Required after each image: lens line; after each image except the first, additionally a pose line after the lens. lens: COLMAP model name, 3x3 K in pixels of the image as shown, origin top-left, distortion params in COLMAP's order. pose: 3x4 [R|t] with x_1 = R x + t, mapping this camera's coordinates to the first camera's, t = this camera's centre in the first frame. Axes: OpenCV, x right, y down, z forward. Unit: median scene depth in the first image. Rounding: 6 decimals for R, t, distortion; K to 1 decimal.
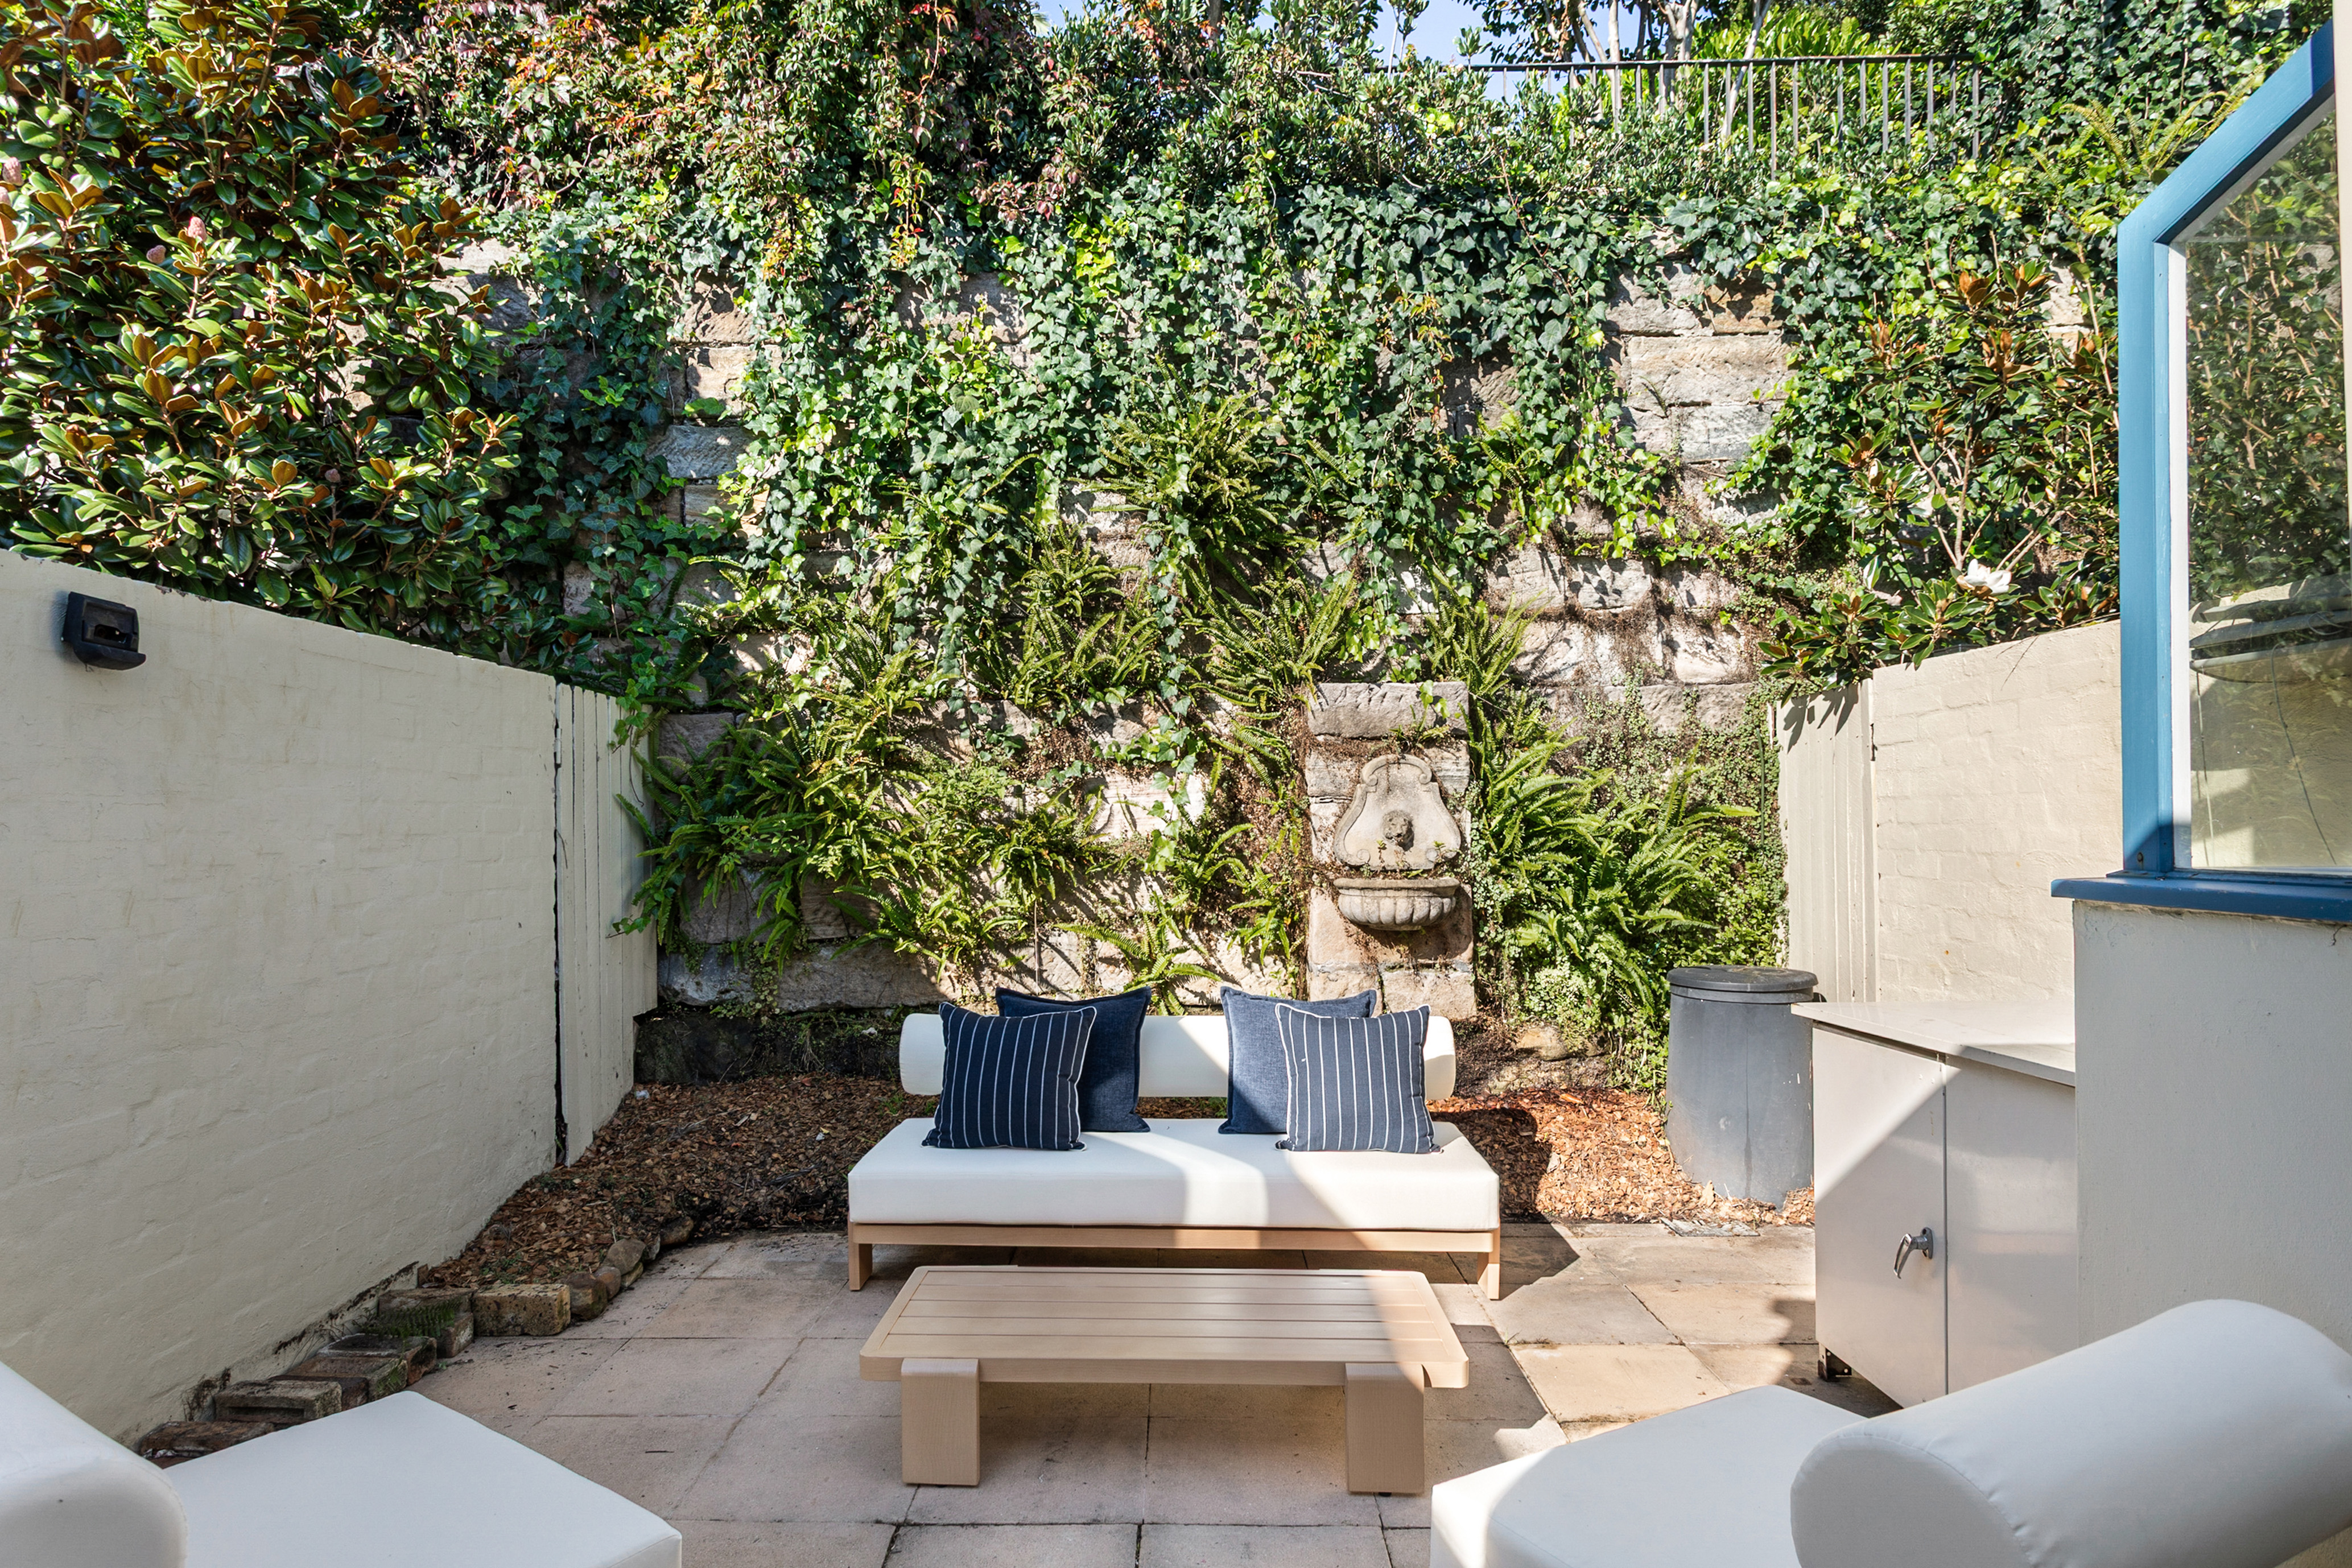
lens RADIAL K [[1364.9, 0, 1180.0], [0, 1364.9, 778.0], [0, 0, 1]] dist [-0.005945, -0.000169]
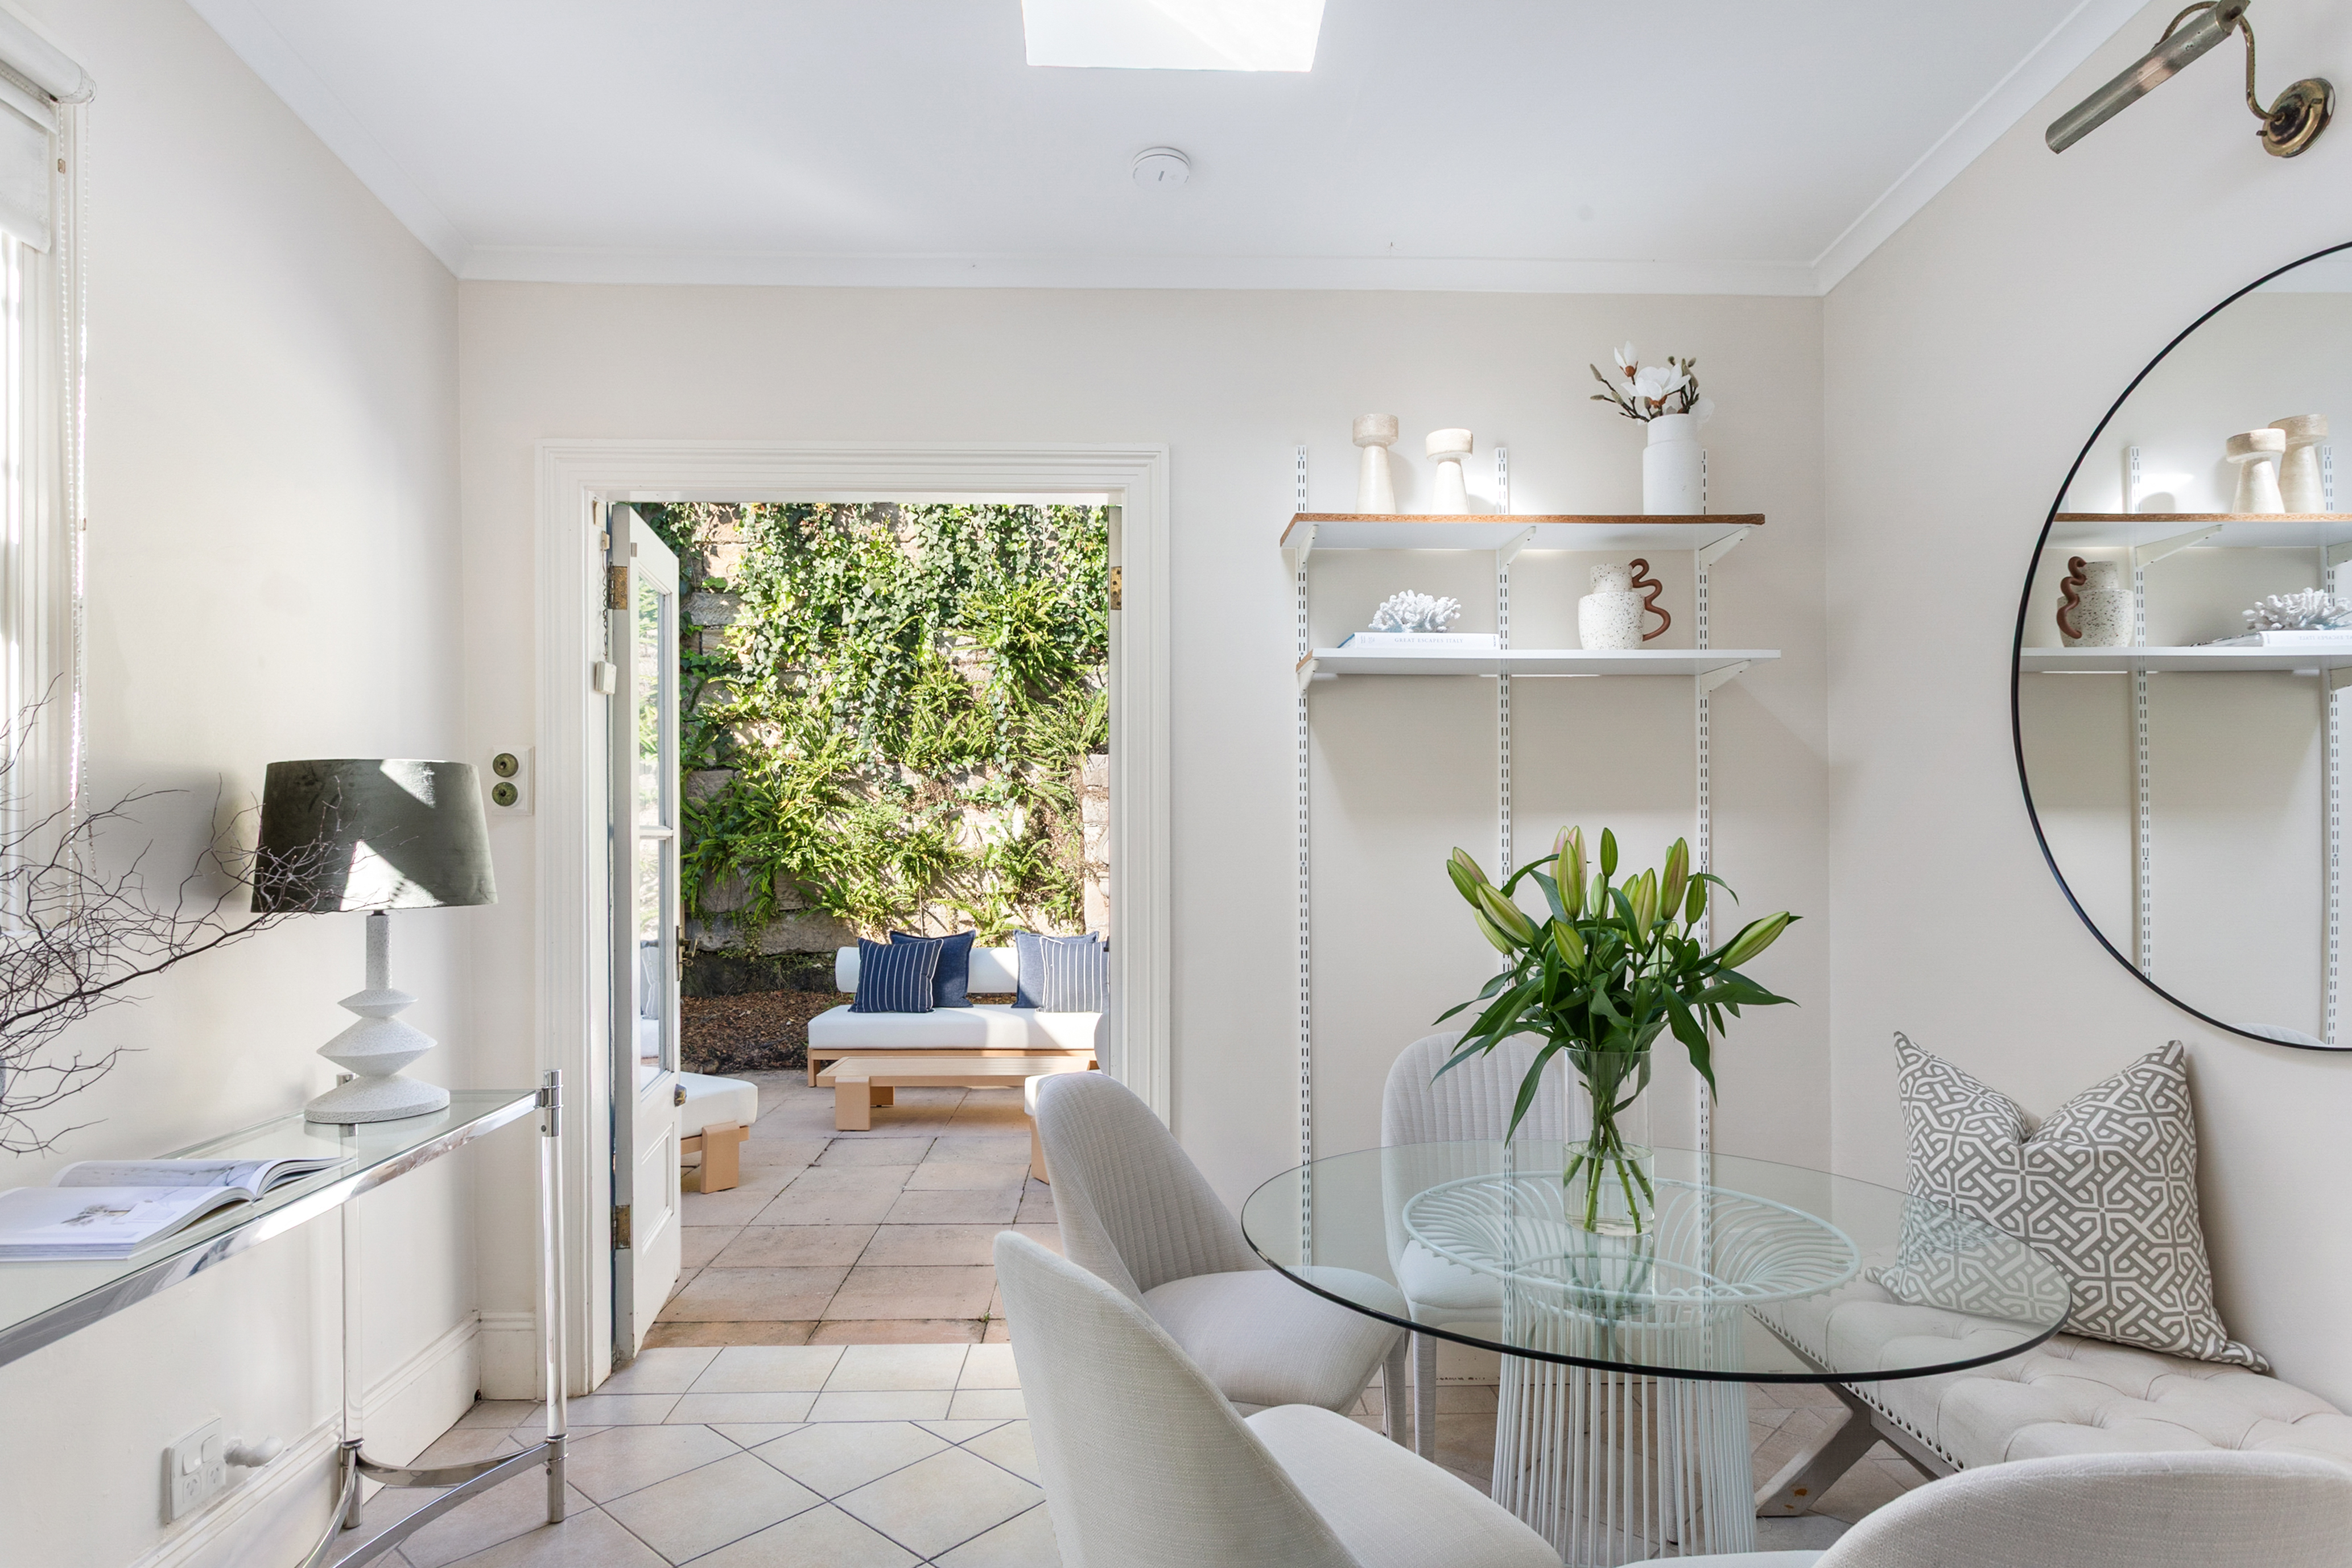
lens RADIAL K [[1364.9, 0, 1174.7], [0, 1364.9, 803.0], [0, 0, 1]] dist [-0.005945, -0.000169]
pose [[0.999345, 0.001507, 0.036153, 0.141610], [-0.001912, 0.999936, 0.011159, -0.028637], [-0.036134, -0.011221, 0.999284, -0.651011]]
